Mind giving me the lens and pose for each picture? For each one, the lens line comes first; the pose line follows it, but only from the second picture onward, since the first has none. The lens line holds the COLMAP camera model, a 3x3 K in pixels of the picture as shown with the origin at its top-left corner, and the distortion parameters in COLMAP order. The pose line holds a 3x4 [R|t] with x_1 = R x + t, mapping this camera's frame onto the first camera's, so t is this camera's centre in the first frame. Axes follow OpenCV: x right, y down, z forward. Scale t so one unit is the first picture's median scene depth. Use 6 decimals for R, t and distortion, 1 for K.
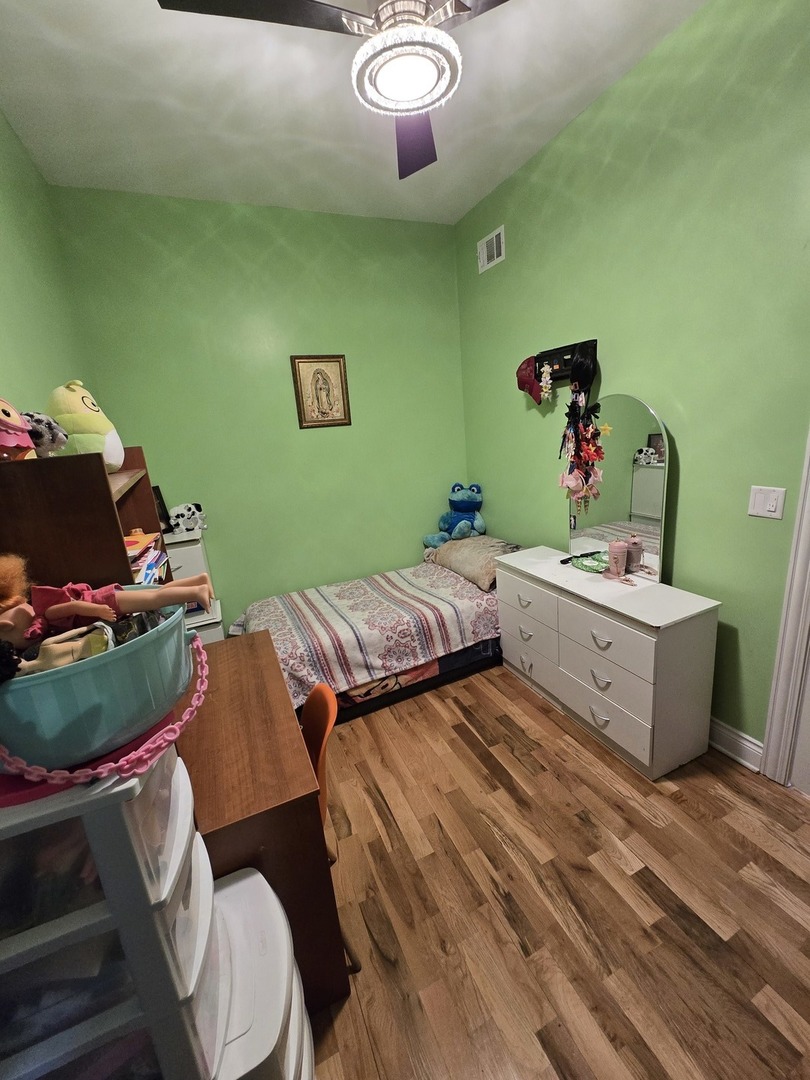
lens RADIAL K [[441.3, 0, 408.5], [0, 441.3, 536.2], [0, 0, 1]] dist [-0.003204, 0.001170]
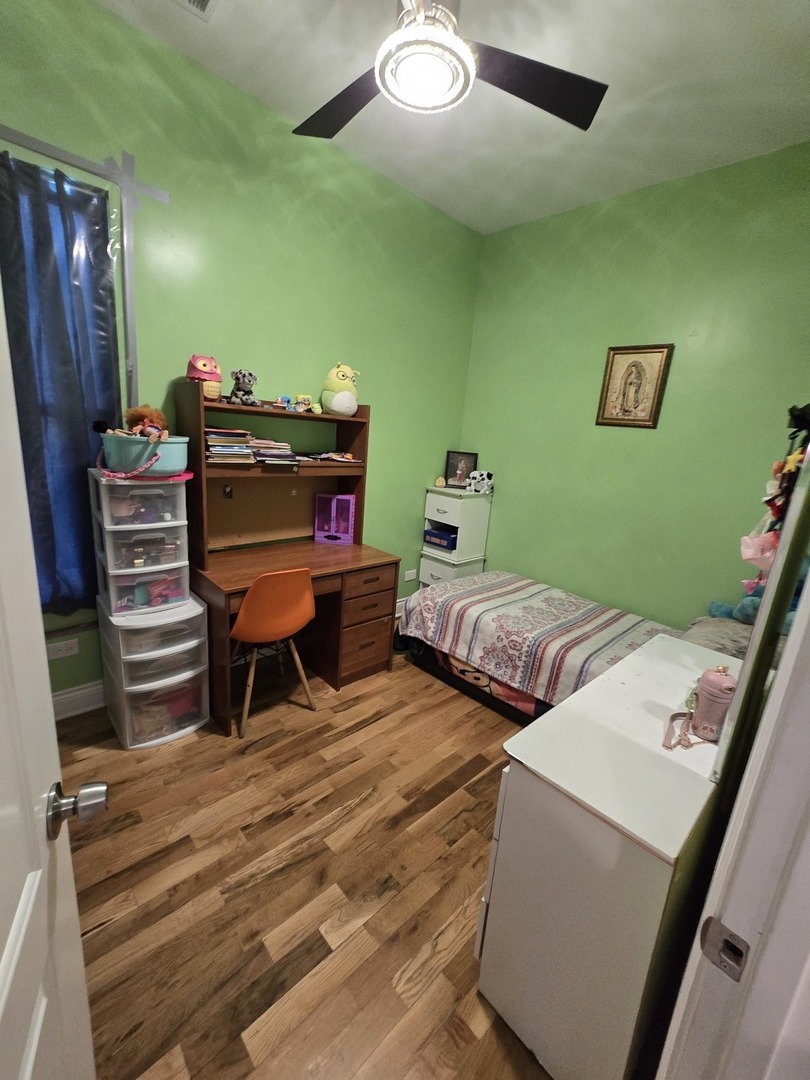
lens RADIAL K [[441.3, 0, 413.0], [0, 441.3, 539.1], [0, 0, 1]] dist [-0.003204, 0.001170]
pose [[0.337989, 0.329714, -0.881506, 0.841496], [-0.348215, 0.913969, 0.208344, -0.124704], [0.874363, 0.236535, 0.423723, 0.489449]]
